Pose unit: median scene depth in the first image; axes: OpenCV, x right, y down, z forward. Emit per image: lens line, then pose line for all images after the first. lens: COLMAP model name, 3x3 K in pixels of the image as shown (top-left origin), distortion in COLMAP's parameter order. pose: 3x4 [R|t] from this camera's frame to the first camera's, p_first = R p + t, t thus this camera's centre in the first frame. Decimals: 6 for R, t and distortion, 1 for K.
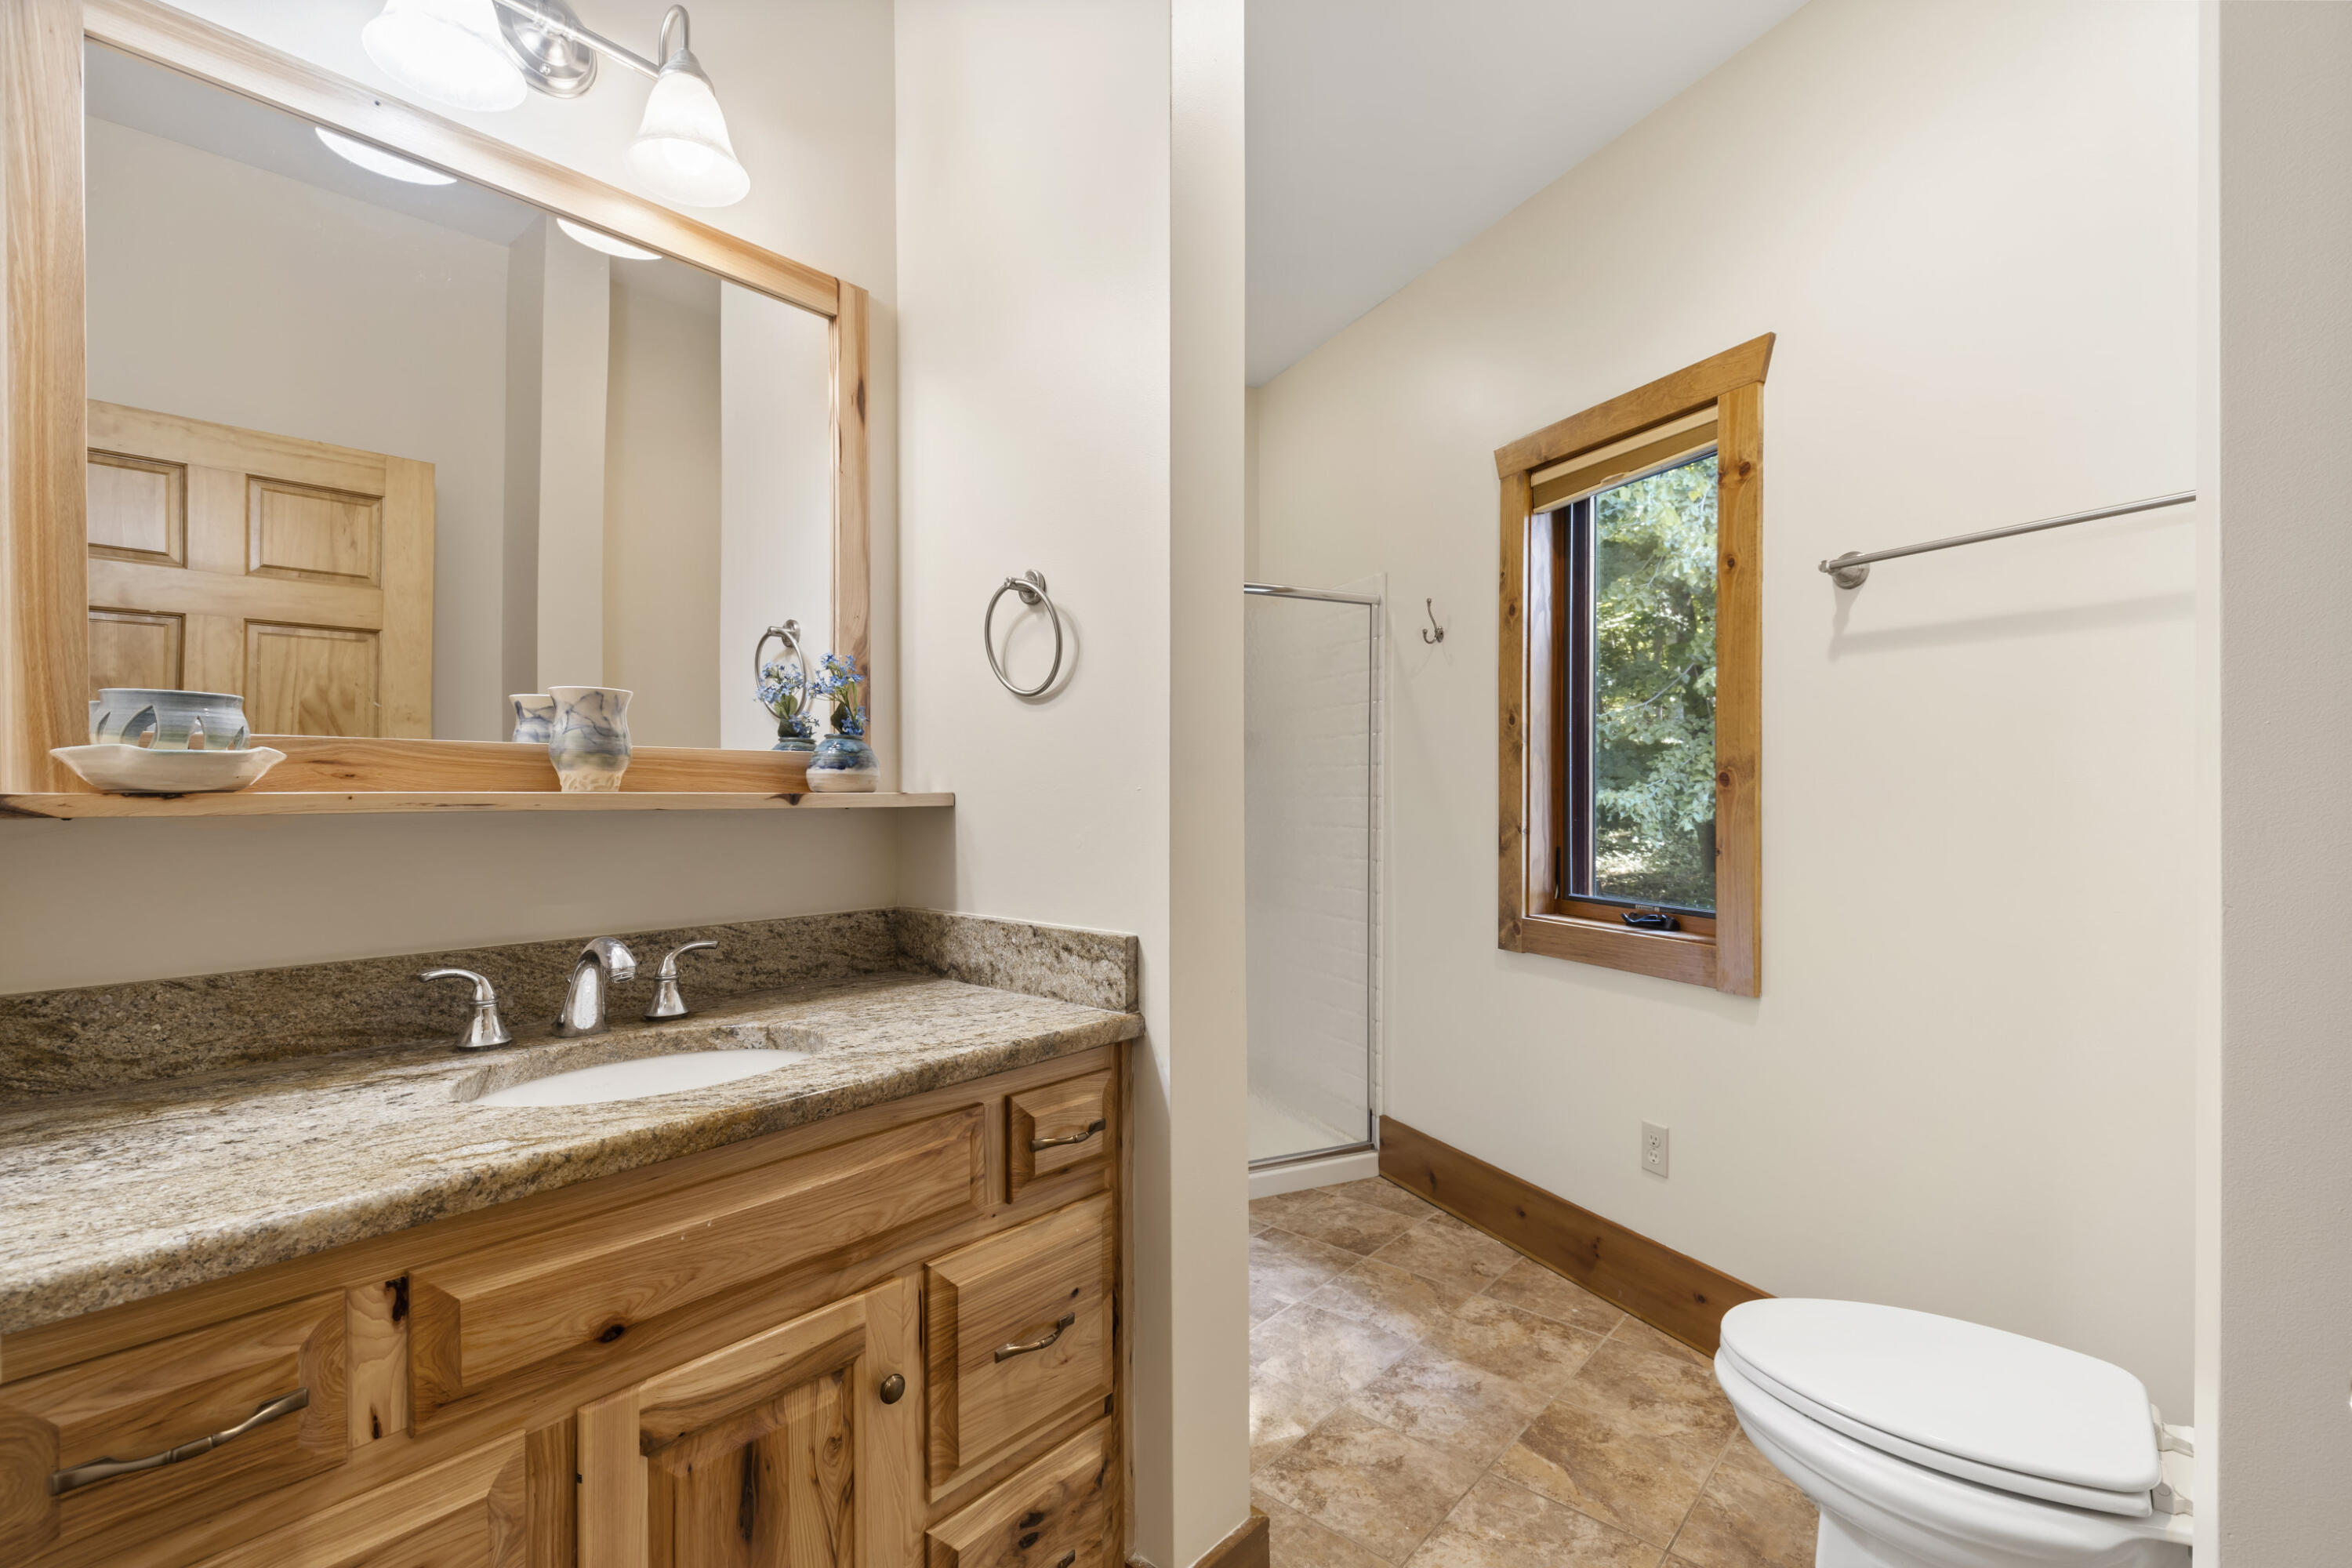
lens RADIAL K [[1064.4, 0, 1178.0], [0, 1064.4, 793.3], [0, 0, 1]] dist [0.000973, 0.000115]
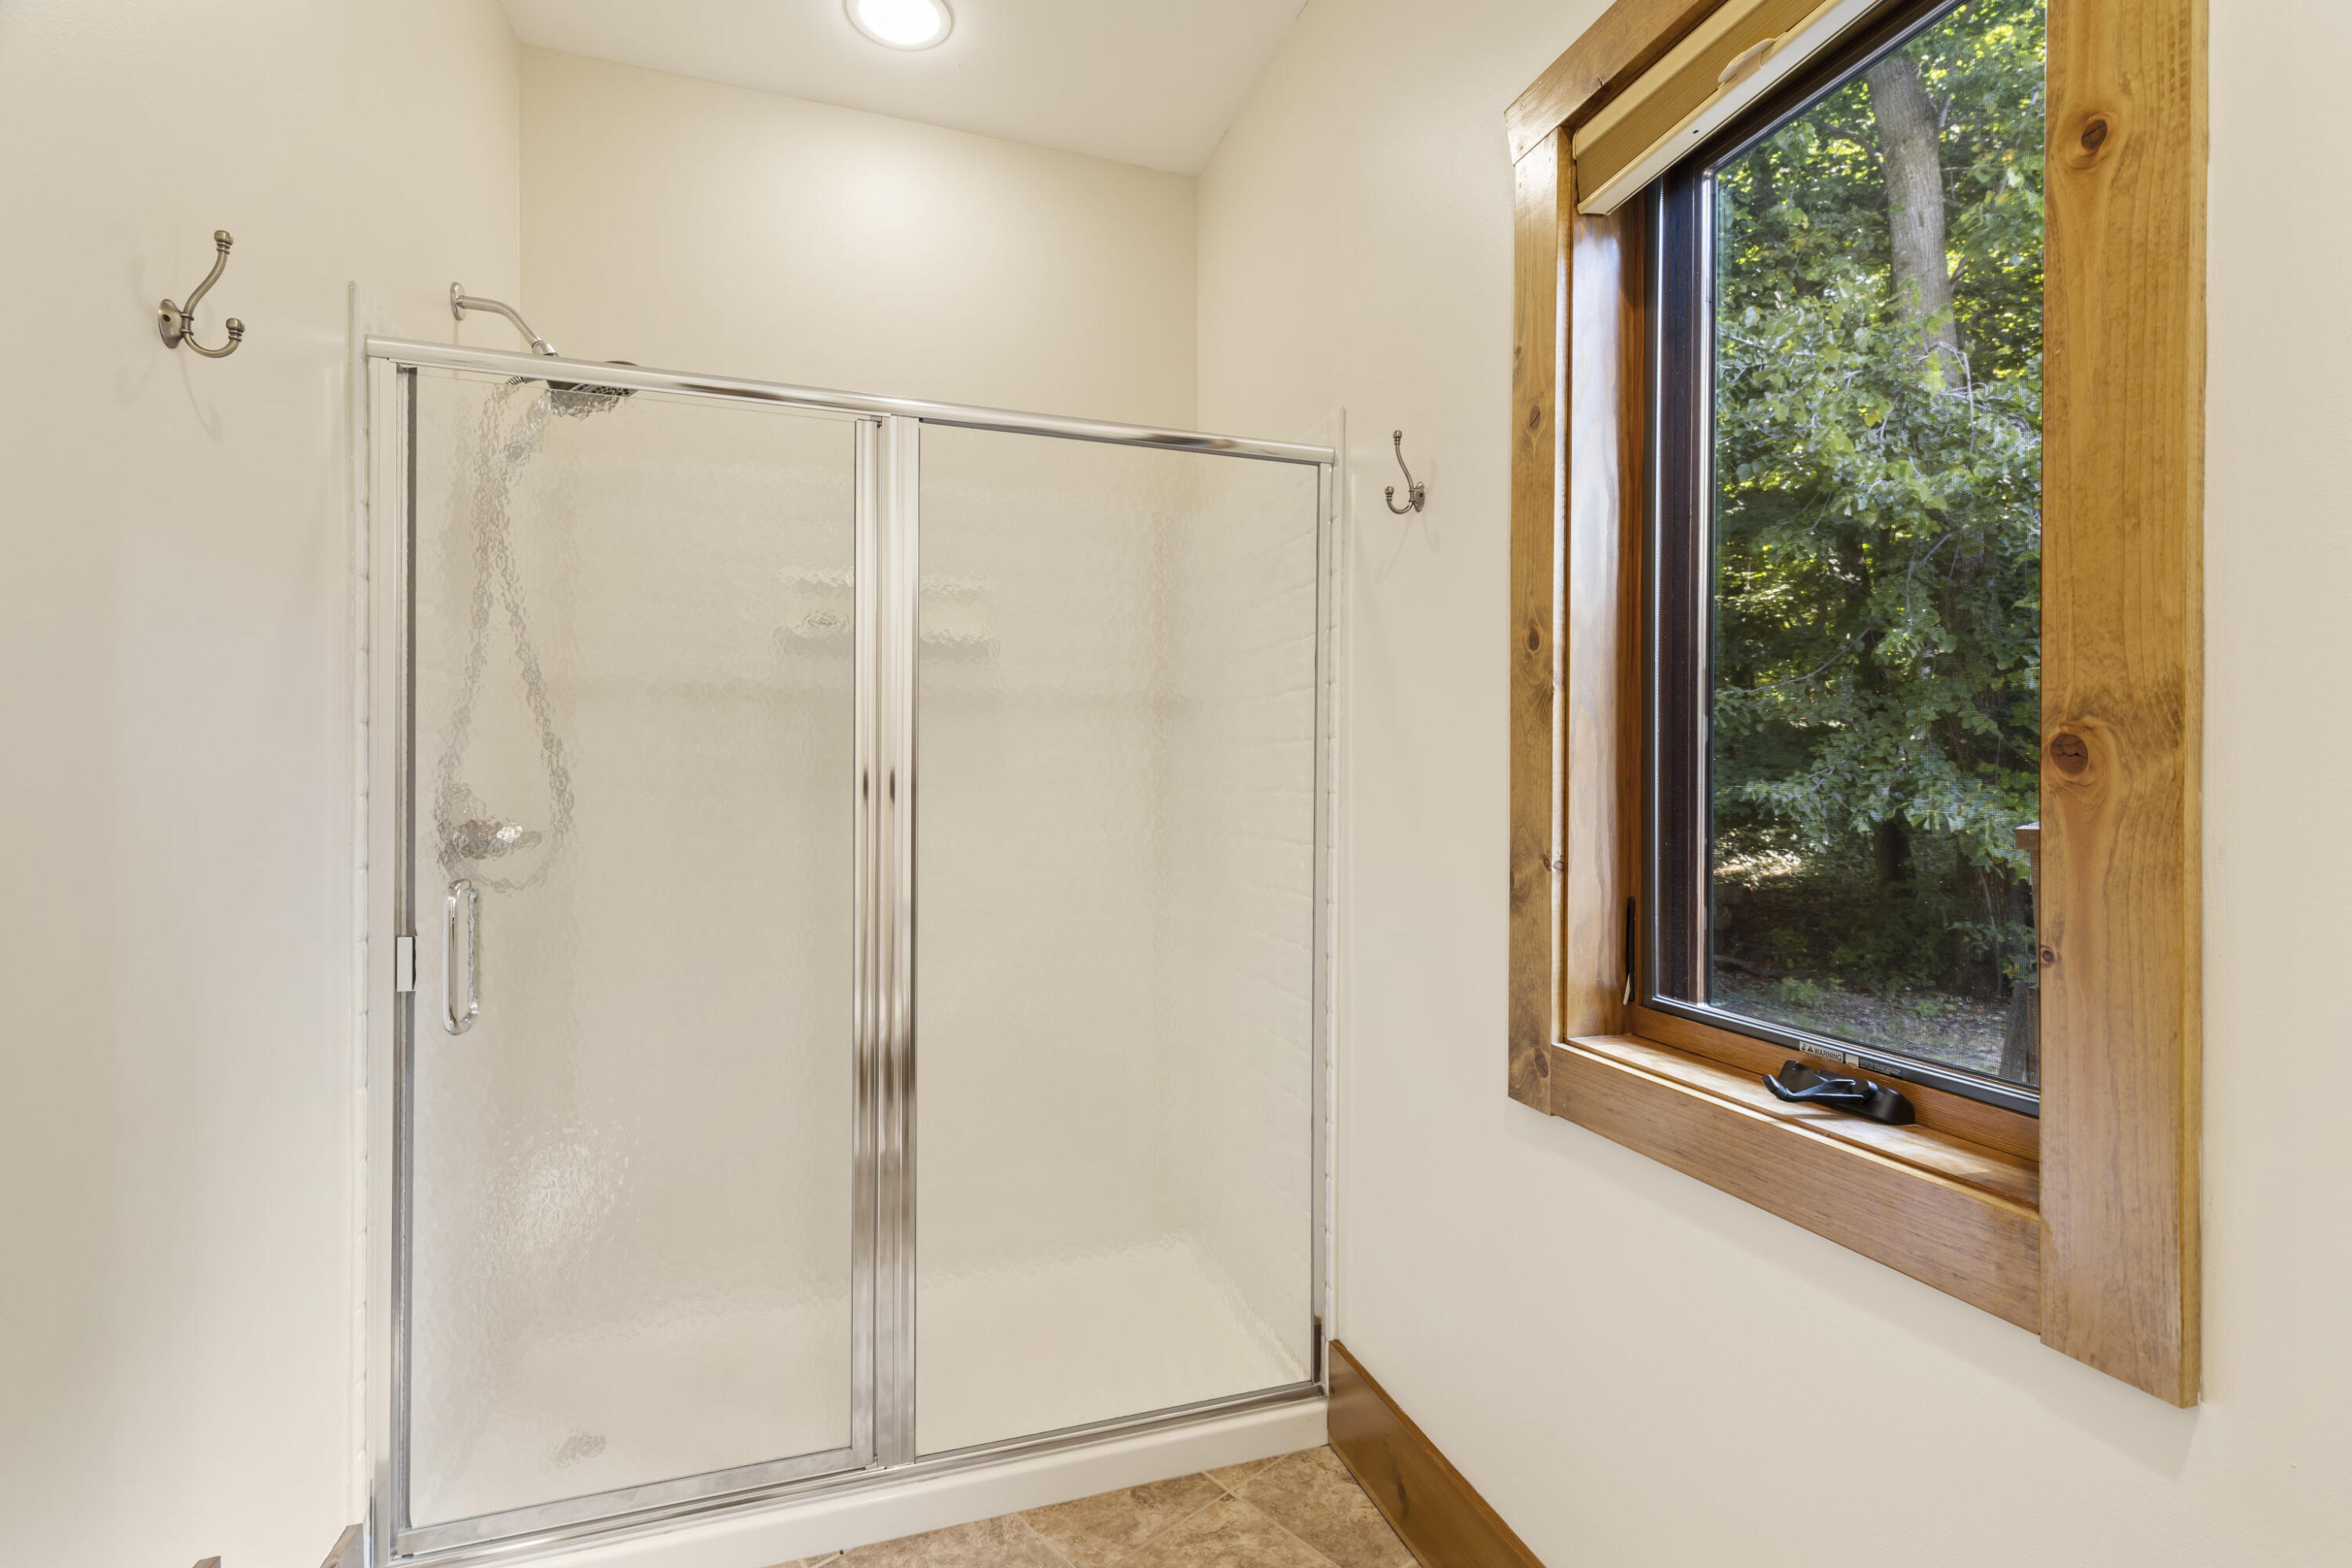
lens RADIAL K [[1066.4, 0, 1176.0], [0, 1066.4, 784.0], [0, 0, 1]] dist [0.001049, 0.000156]
pose [[0.992937, 0.001937, -0.118624, 0.173304], [-0.001928, 0.999998, 0.000191, -0.001496], [0.118624, 0.000039, 0.992939, 0.407874]]
